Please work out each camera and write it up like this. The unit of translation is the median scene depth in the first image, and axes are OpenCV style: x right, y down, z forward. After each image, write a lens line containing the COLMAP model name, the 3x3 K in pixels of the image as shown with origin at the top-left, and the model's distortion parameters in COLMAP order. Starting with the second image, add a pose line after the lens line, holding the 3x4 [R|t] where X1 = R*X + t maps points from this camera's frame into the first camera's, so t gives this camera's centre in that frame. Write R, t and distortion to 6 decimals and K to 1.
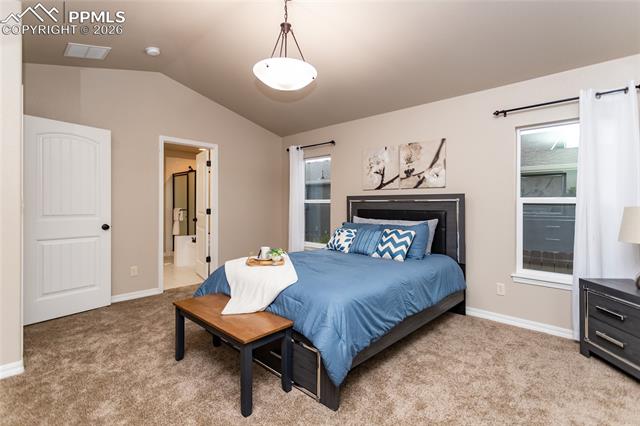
lens RADIAL K [[308.1, 0, 315.2], [0, 308.1, 200.8], [0, 0, 1]] dist [-0.001328, 0.001370]
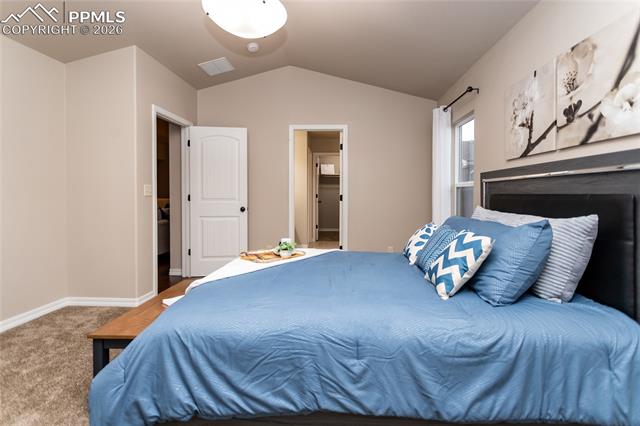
lens RADIAL K [[308.1, 0, 331.1], [0, 308.1, 197.2], [0, 0, 1]] dist [-0.001328, 0.001370]
pose [[0.656144, 0.002588, -0.754632, 0.413345], [0.010757, 0.999860, 0.012783, 0.024134], [0.754559, -0.016505, 0.656024, 0.432745]]
